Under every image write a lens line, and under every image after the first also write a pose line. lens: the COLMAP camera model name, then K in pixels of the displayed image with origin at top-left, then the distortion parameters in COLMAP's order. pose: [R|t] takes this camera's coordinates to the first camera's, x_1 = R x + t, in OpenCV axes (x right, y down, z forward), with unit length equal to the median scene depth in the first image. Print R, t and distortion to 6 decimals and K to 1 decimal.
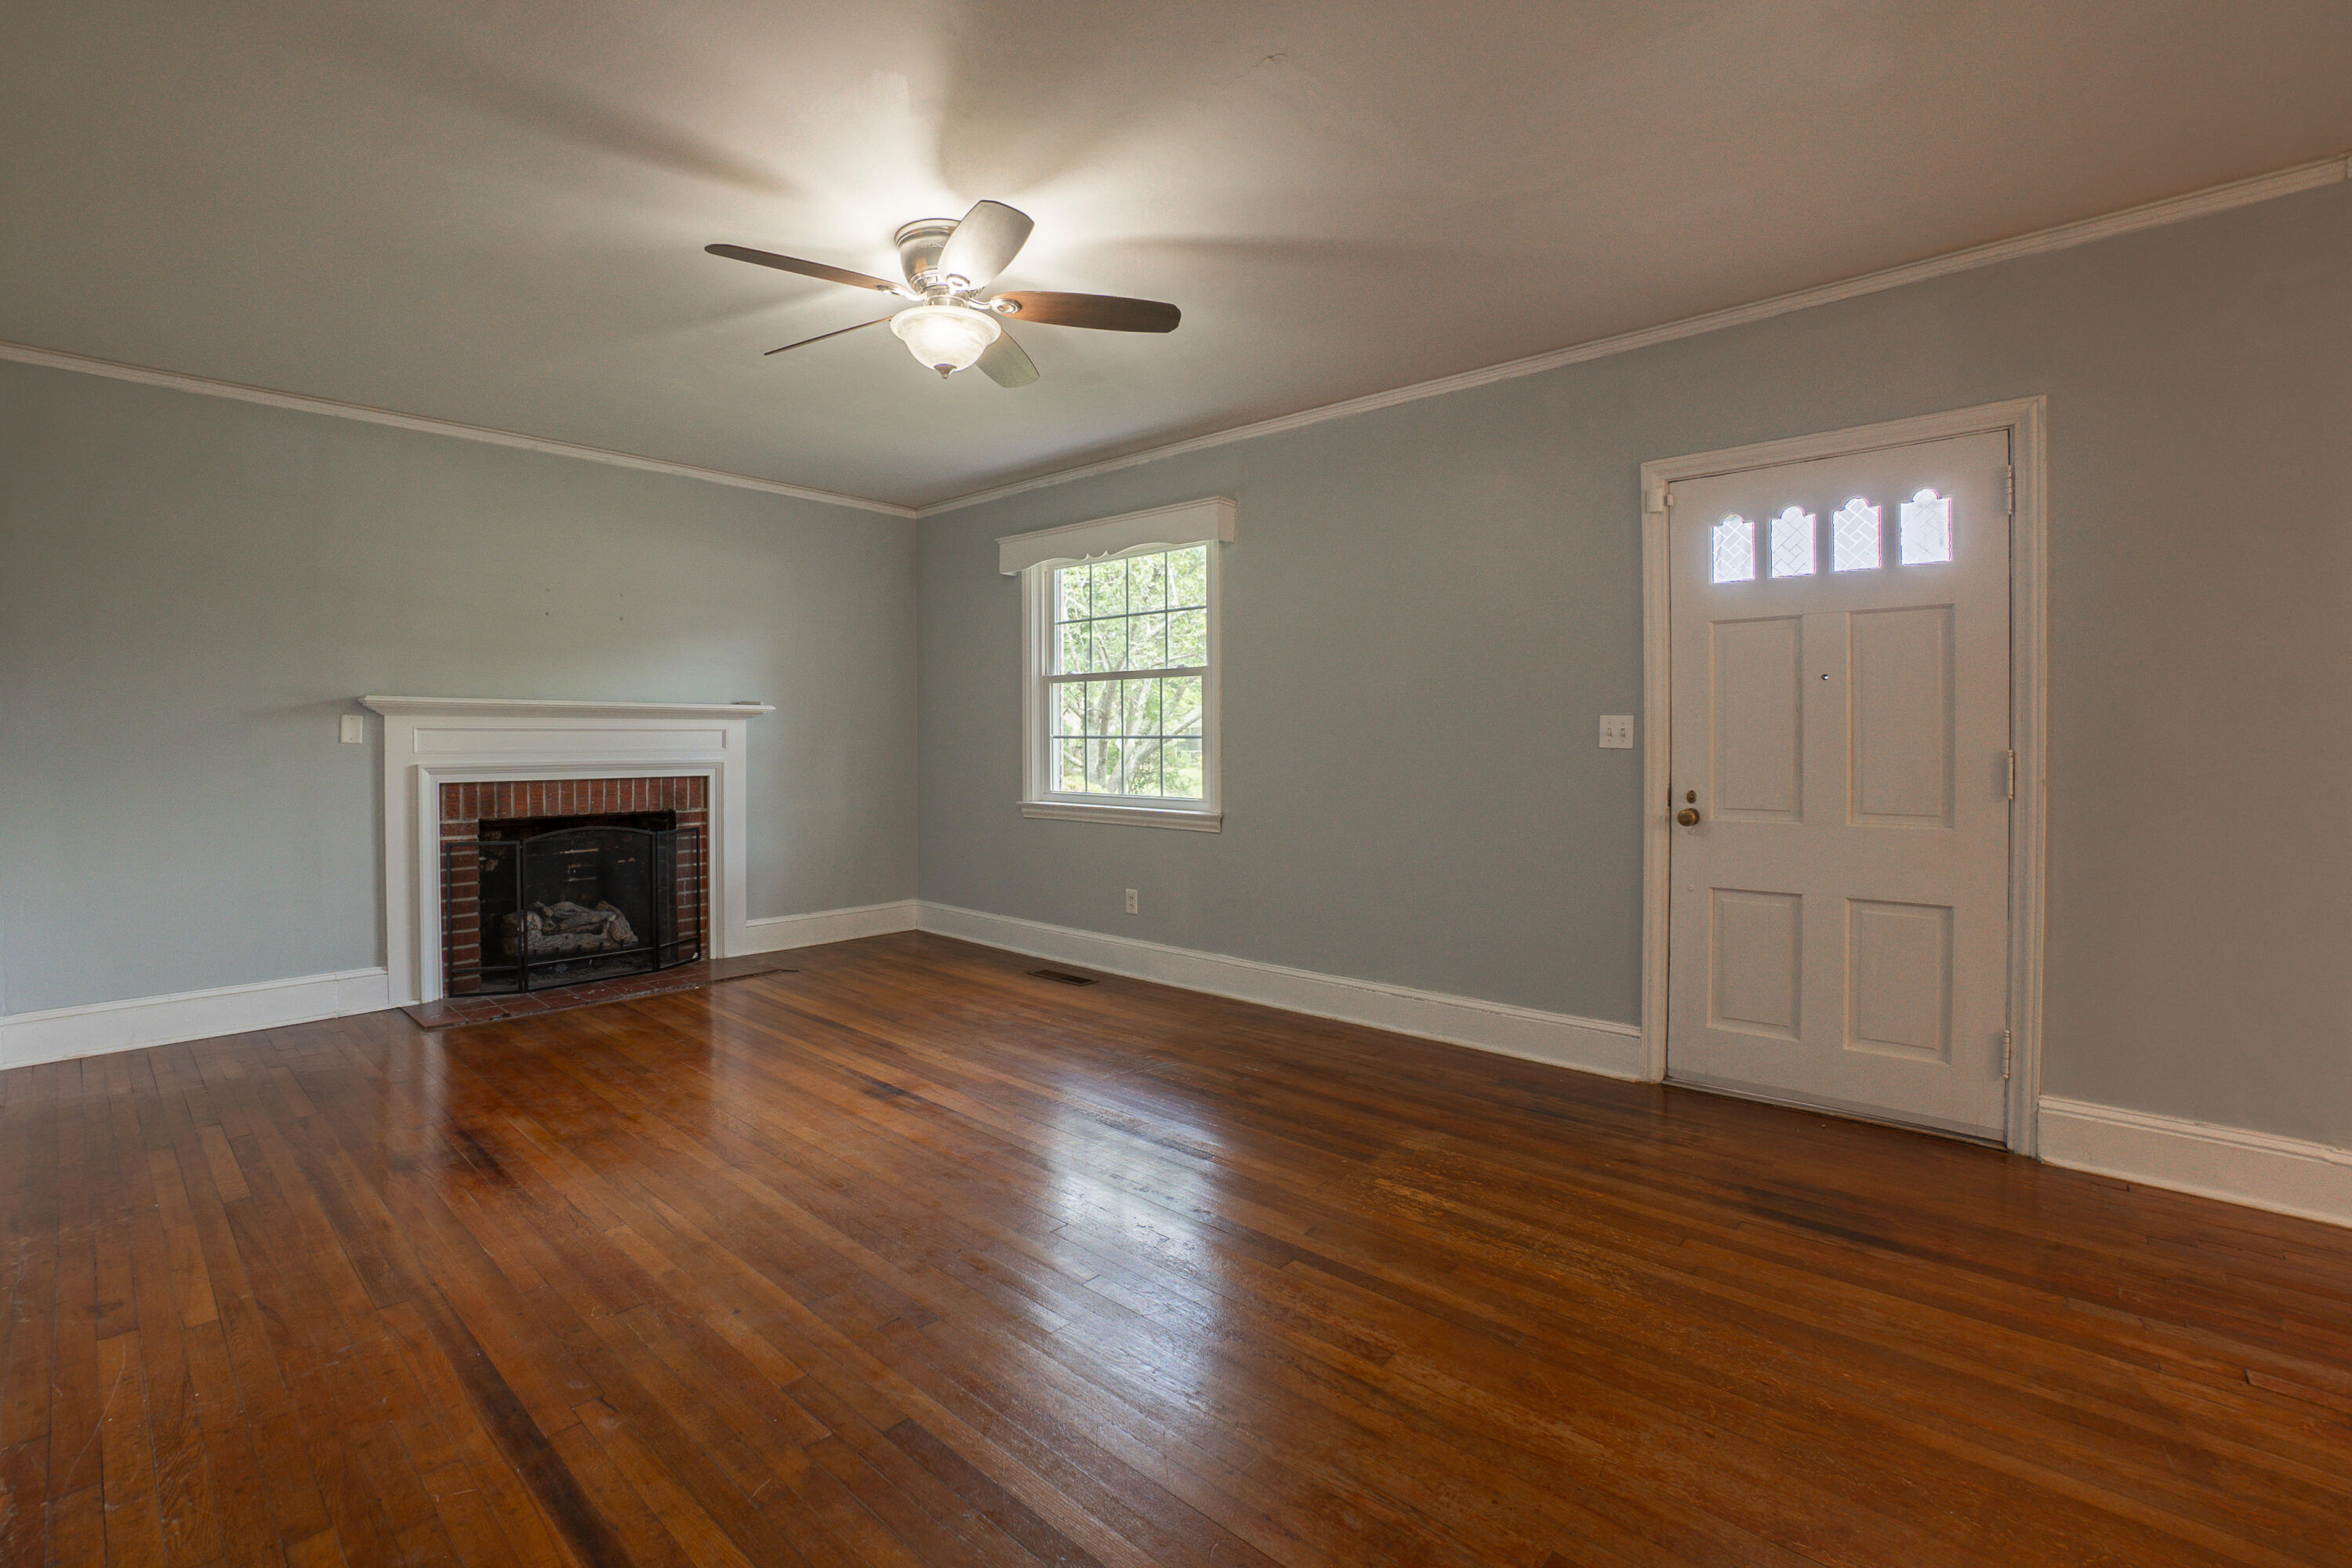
lens RADIAL K [[1041.3, 0, 1117.1], [0, 1041.3, 737.3], [0, 0, 1]] dist [-0.043971, 0.001024]
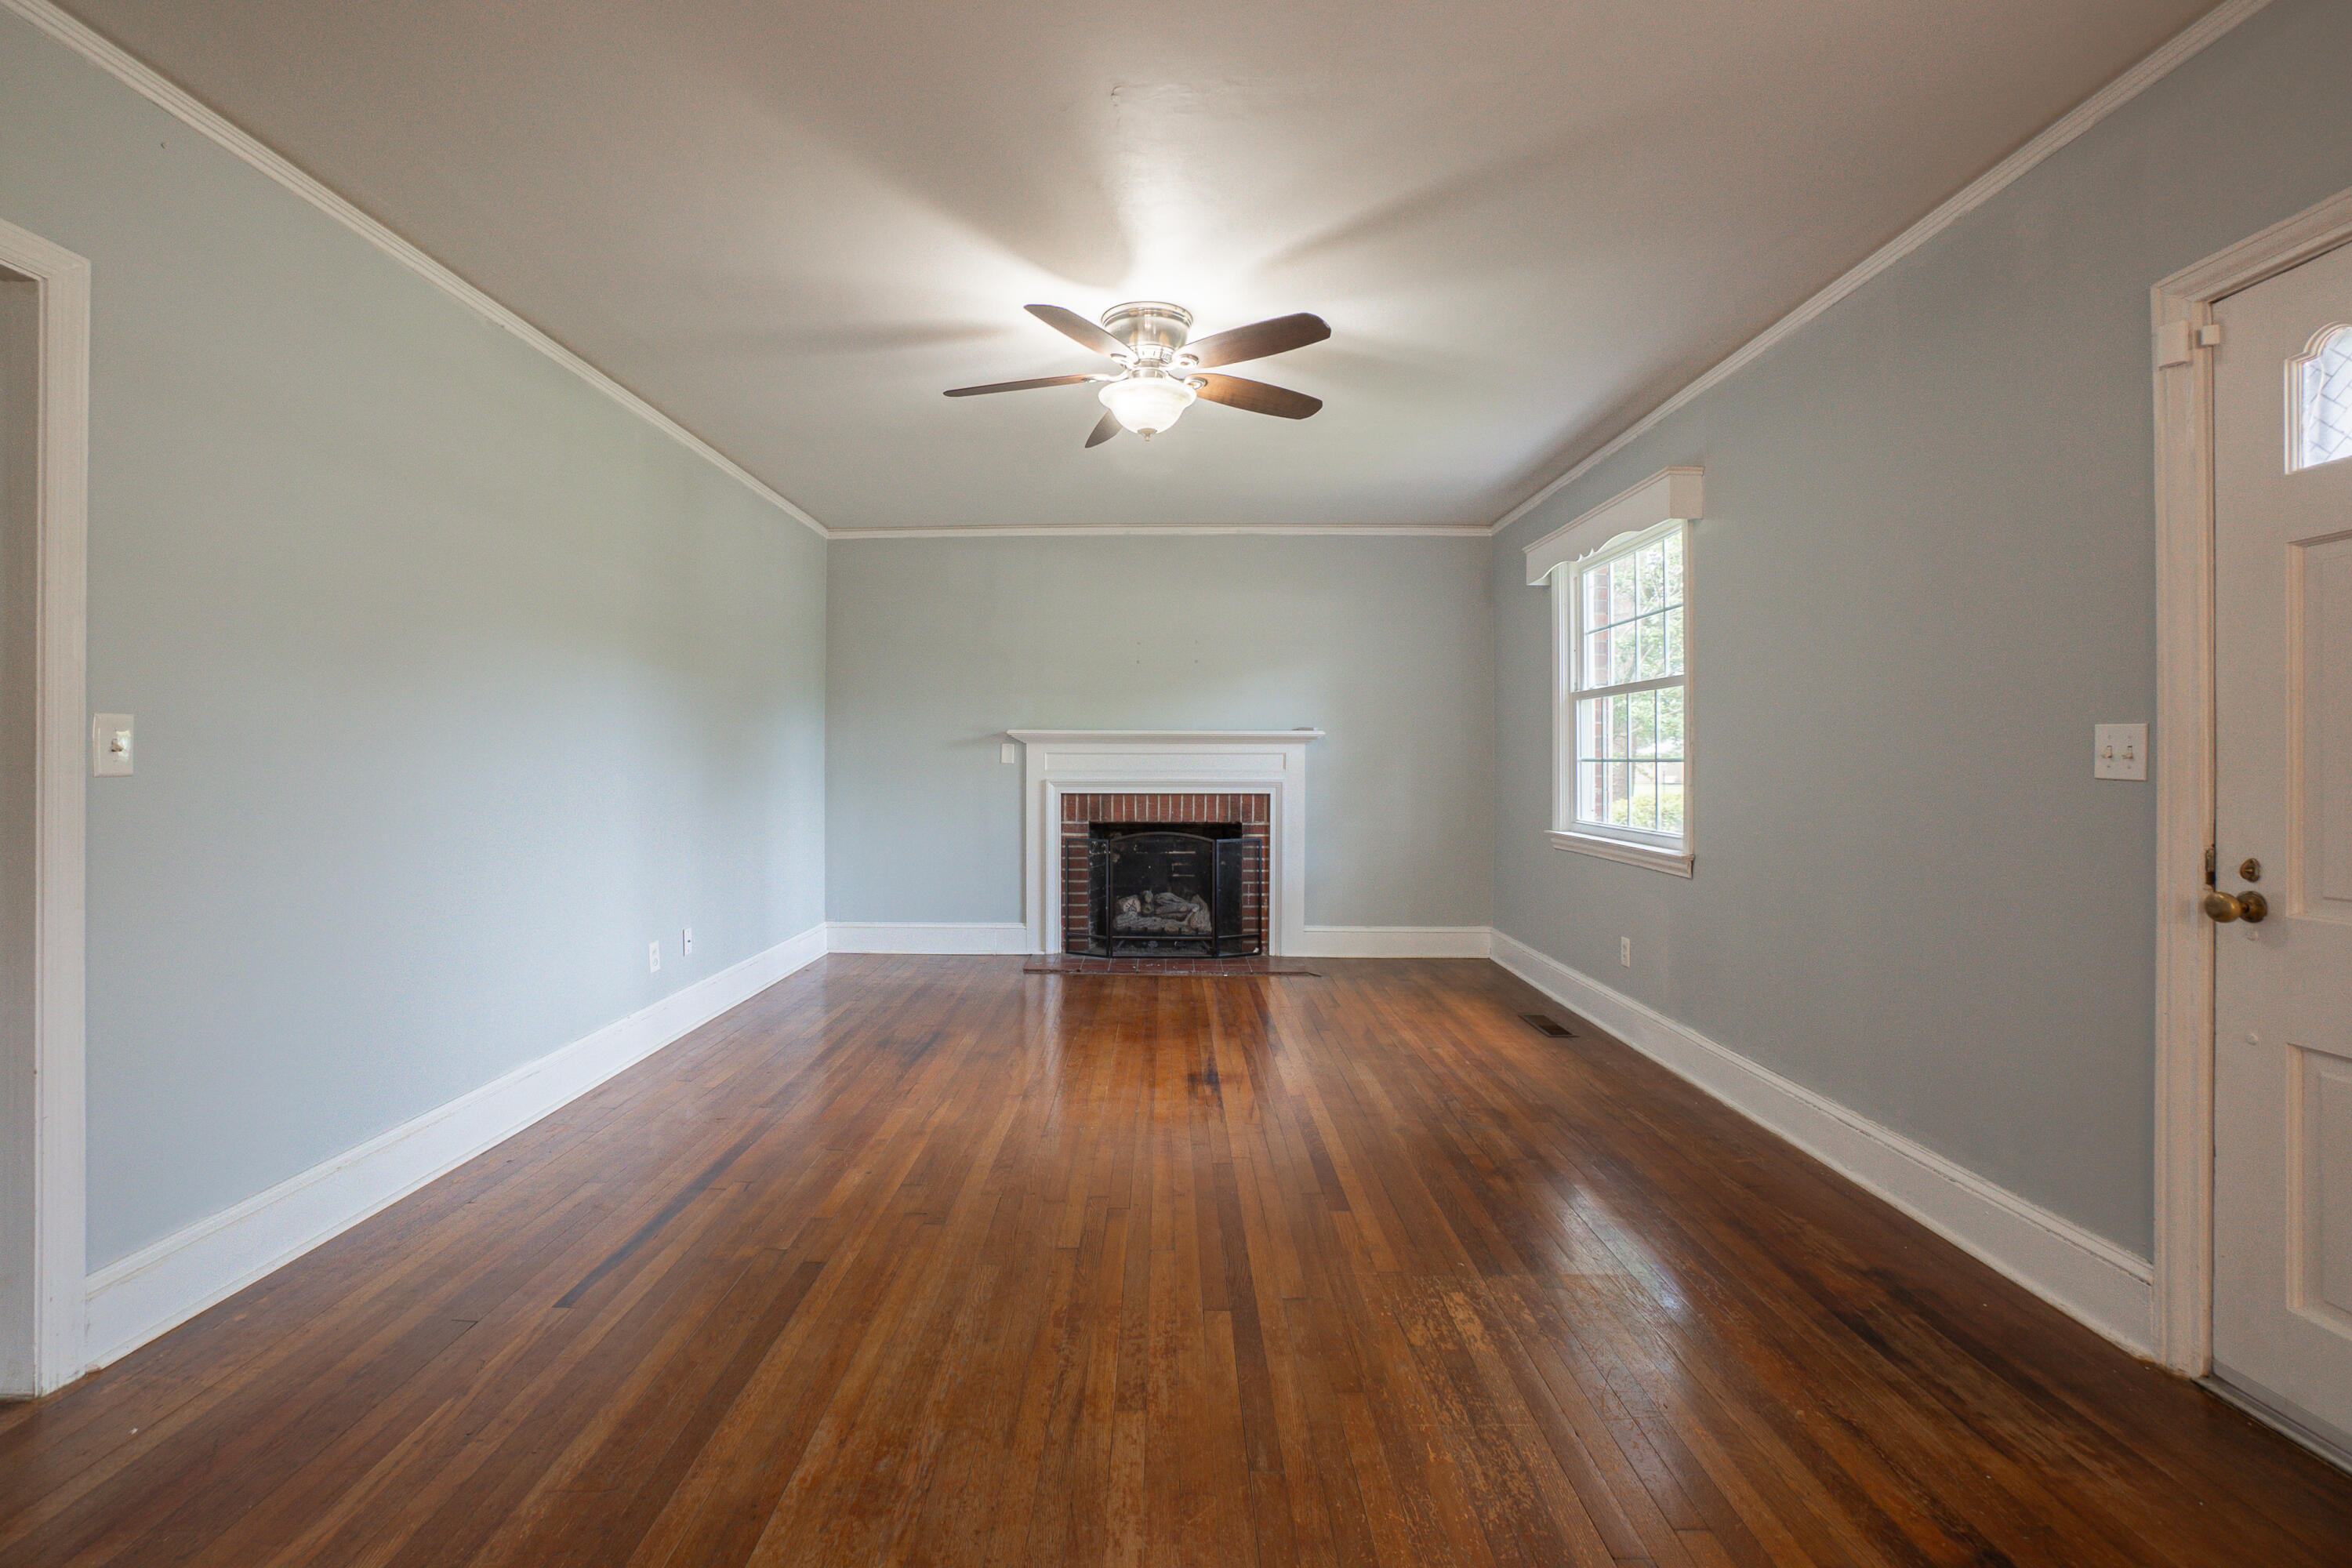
lens RADIAL K [[1030.0, 0, 1126.5], [0, 1030.0, 753.5], [0, 0, 1]] dist [-0.066911, 0.024650]
pose [[0.666746, -0.003137, -0.745278, 0.389318], [-0.002197, 0.999979, -0.006174, 0.000422], [0.745282, 0.005753, 0.666725, 0.147584]]
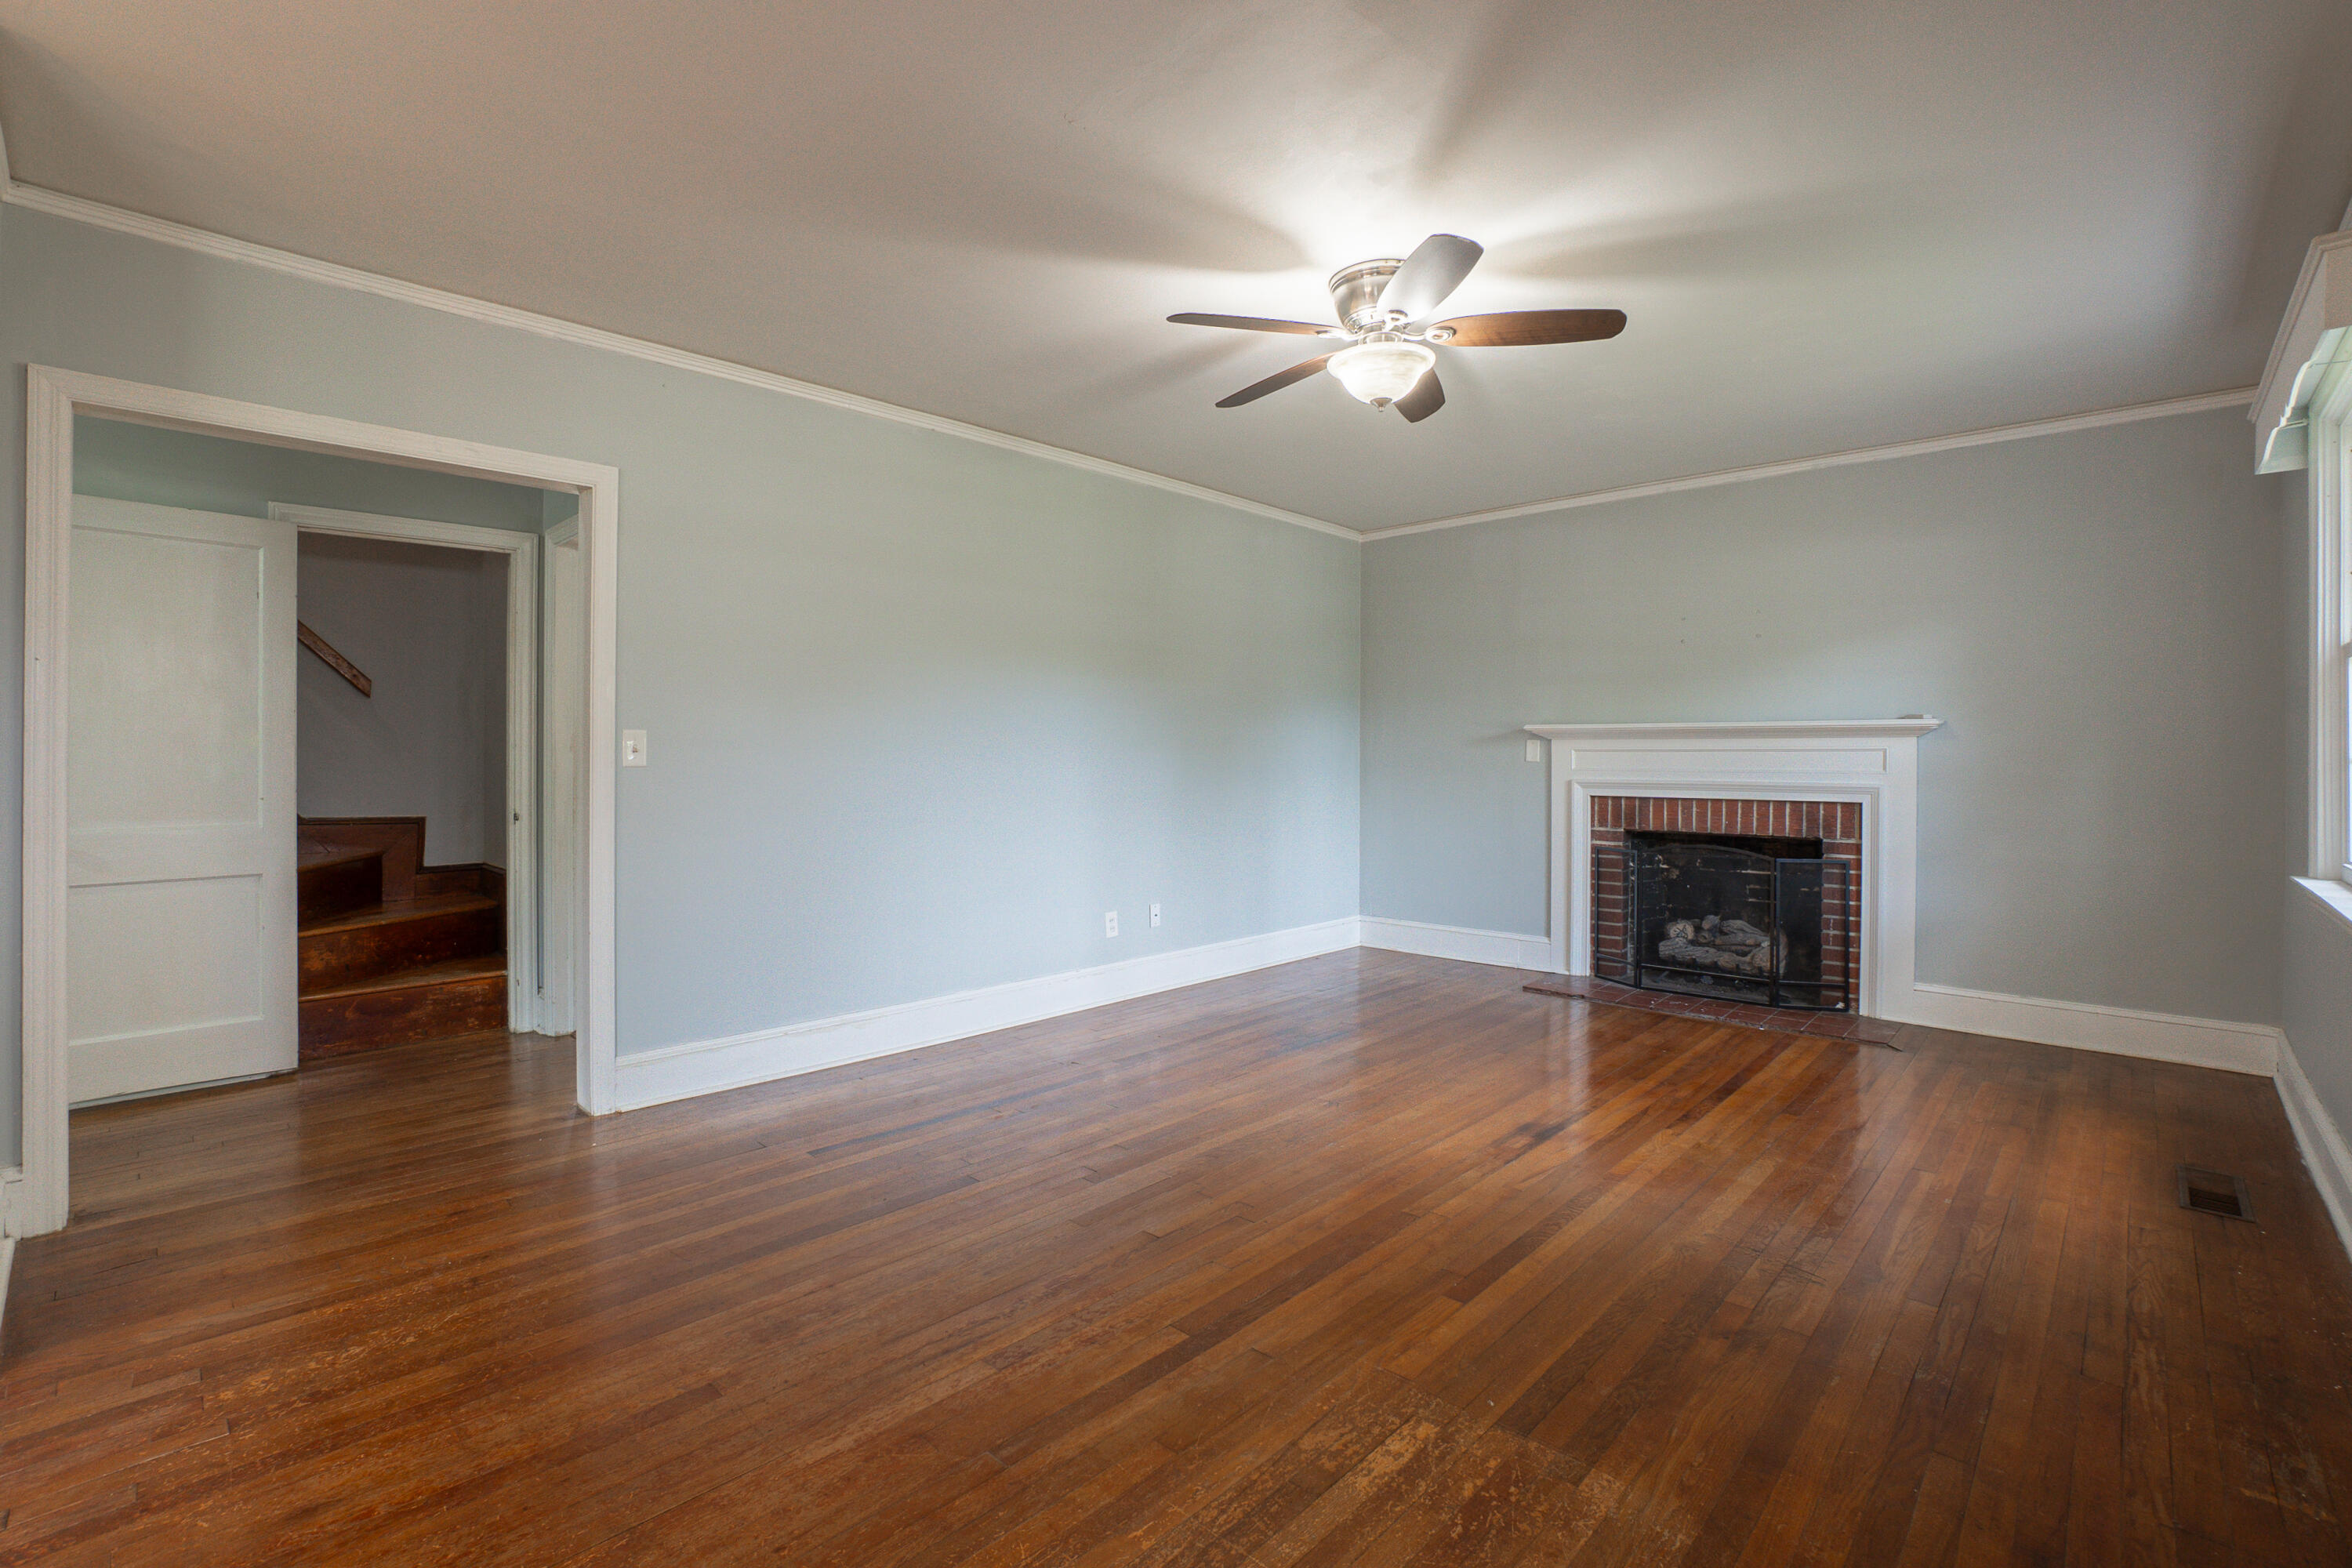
lens RADIAL K [[1036.9, 0, 1153.0], [0, 1036.9, 747.3], [0, 0, 1]] dist [-0.050830, -0.000054]
pose [[-0.007630, -0.007556, -0.999942, 0.518430], [-0.003007, 0.999967, -0.007533, -0.000923], [0.999966, 0.002950, -0.007653, 0.470935]]
